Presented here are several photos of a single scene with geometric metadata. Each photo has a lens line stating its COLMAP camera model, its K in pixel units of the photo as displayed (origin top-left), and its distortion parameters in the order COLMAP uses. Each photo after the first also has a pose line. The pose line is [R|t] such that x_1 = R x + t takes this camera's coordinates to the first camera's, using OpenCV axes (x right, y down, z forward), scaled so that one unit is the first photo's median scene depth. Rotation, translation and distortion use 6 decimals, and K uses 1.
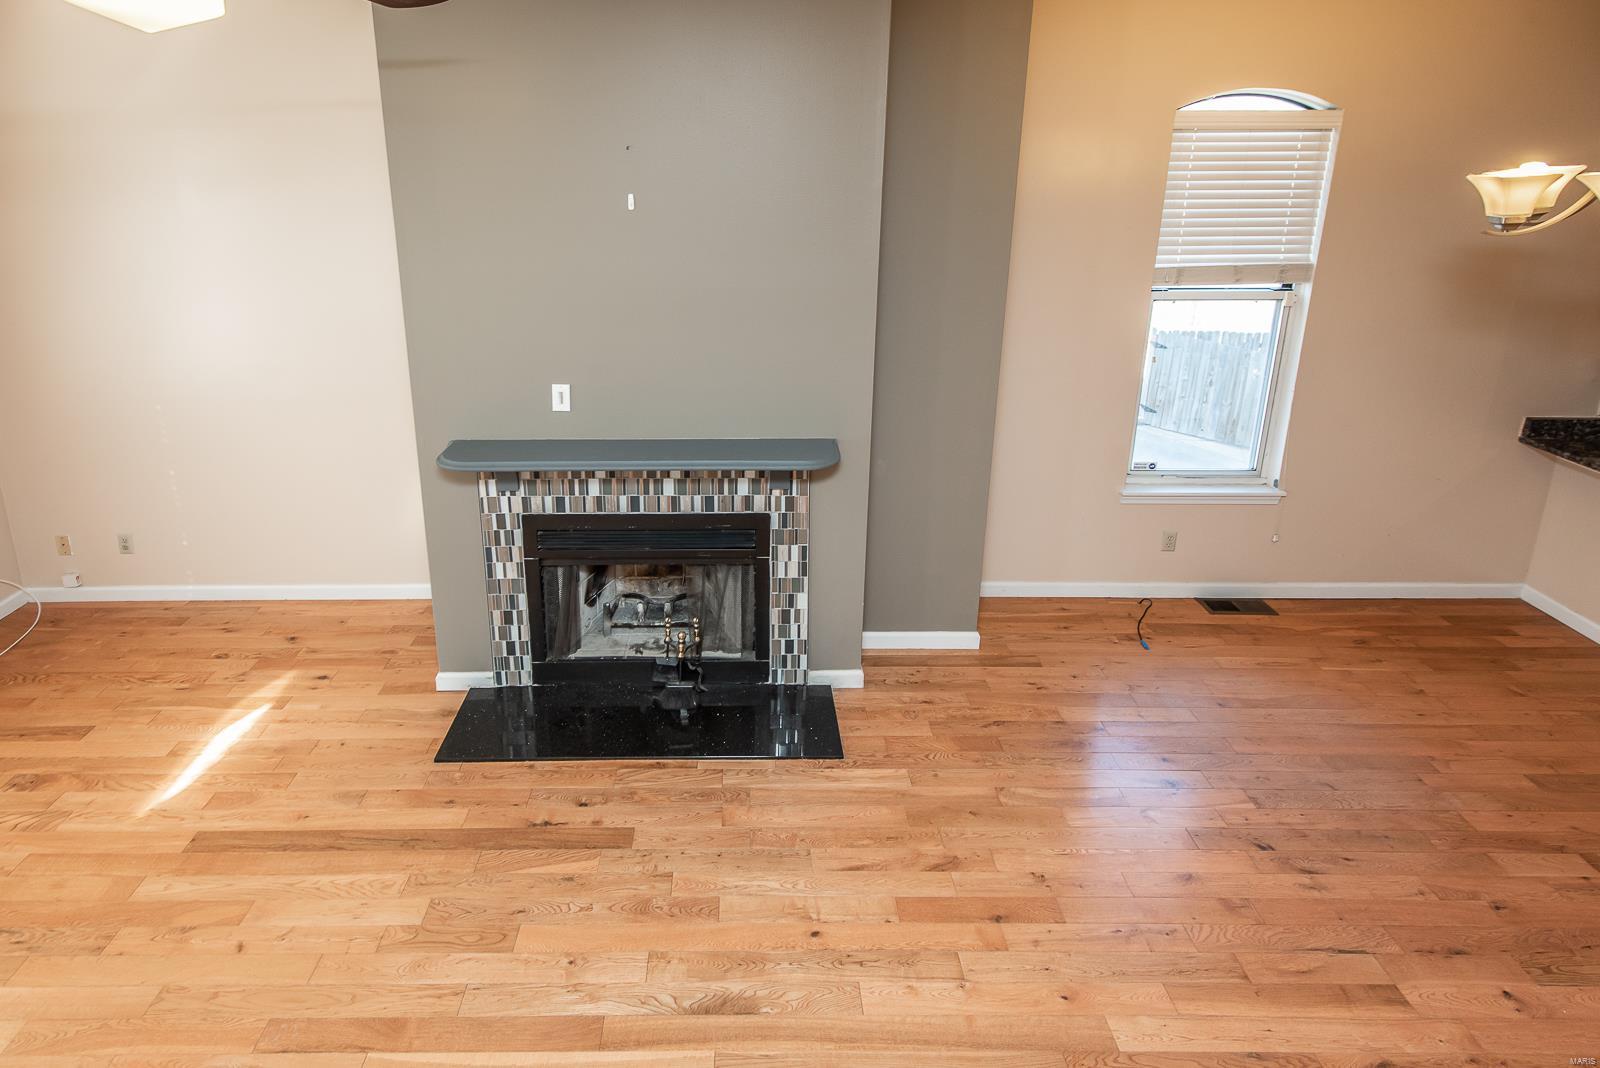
lens RADIAL K [[756.3, 0, 731.6], [0, 756.3, 326.5], [0, 0, 1]] dist [0.022494, -0.007558]
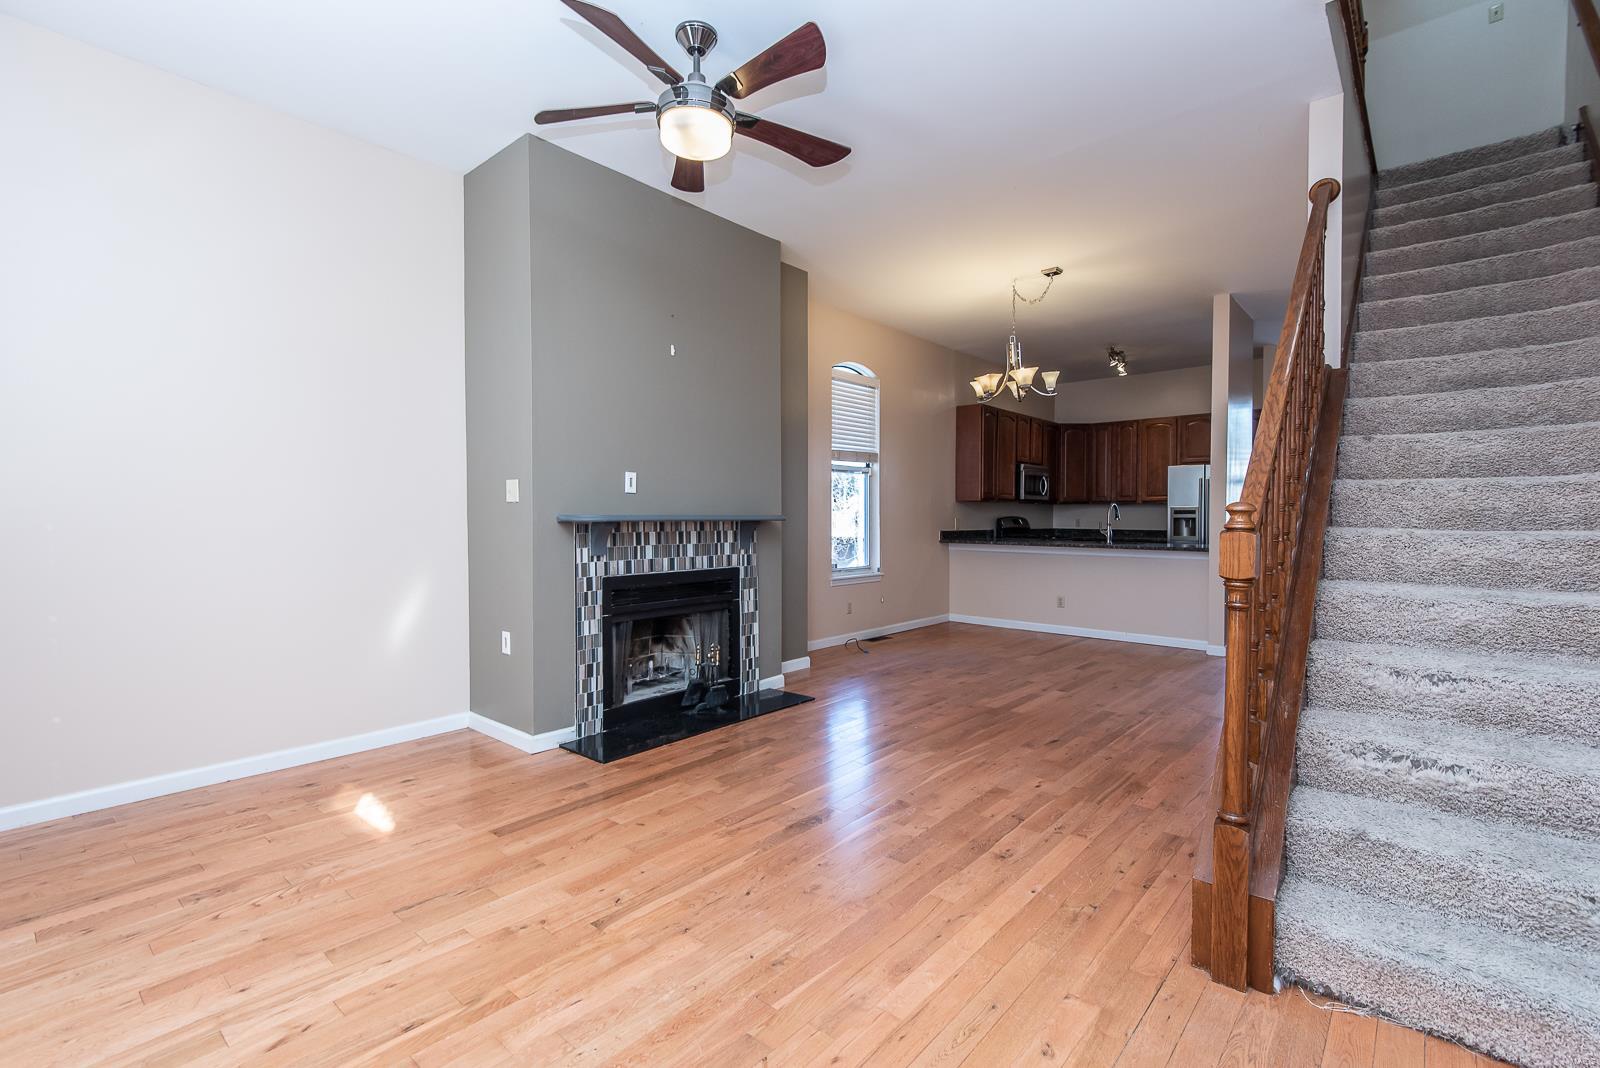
lens RADIAL K [[756.3, 0, 796.7], [0, 756.3, 541.7], [0, 0, 1]] dist [0.022494, -0.007558]
pose [[0.640511, -0.019121, 0.767711, -1.041012], [0.187461, 0.973341, -0.132158, 0.416549], [-0.744718, 0.228565, 0.627020, -0.059704]]
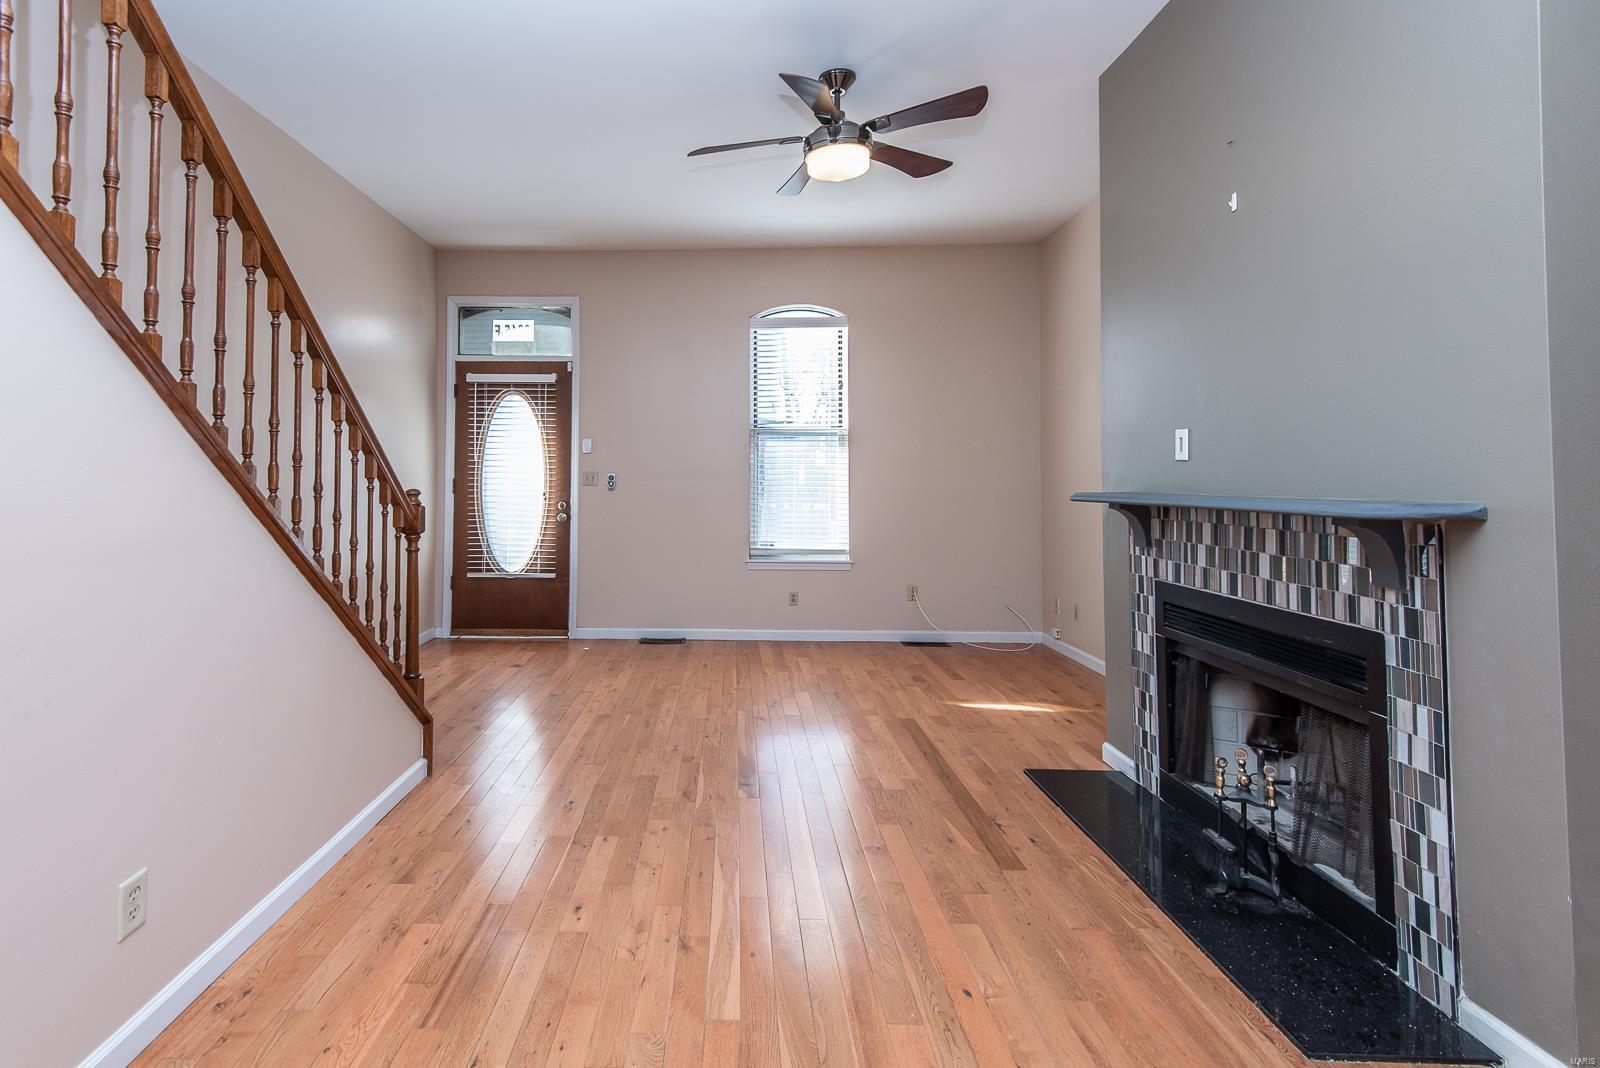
lens RADIAL K [[756.3, 0, 686.6], [0, 756.3, 459.8], [0, 0, 1]] dist [0.022494, -0.007558]
pose [[-0.058798, -0.018767, -0.998093, 0.680177], [-0.238427, 0.971151, -0.004215, 0.243722], [0.969379, 0.237724, -0.061576, 0.467678]]
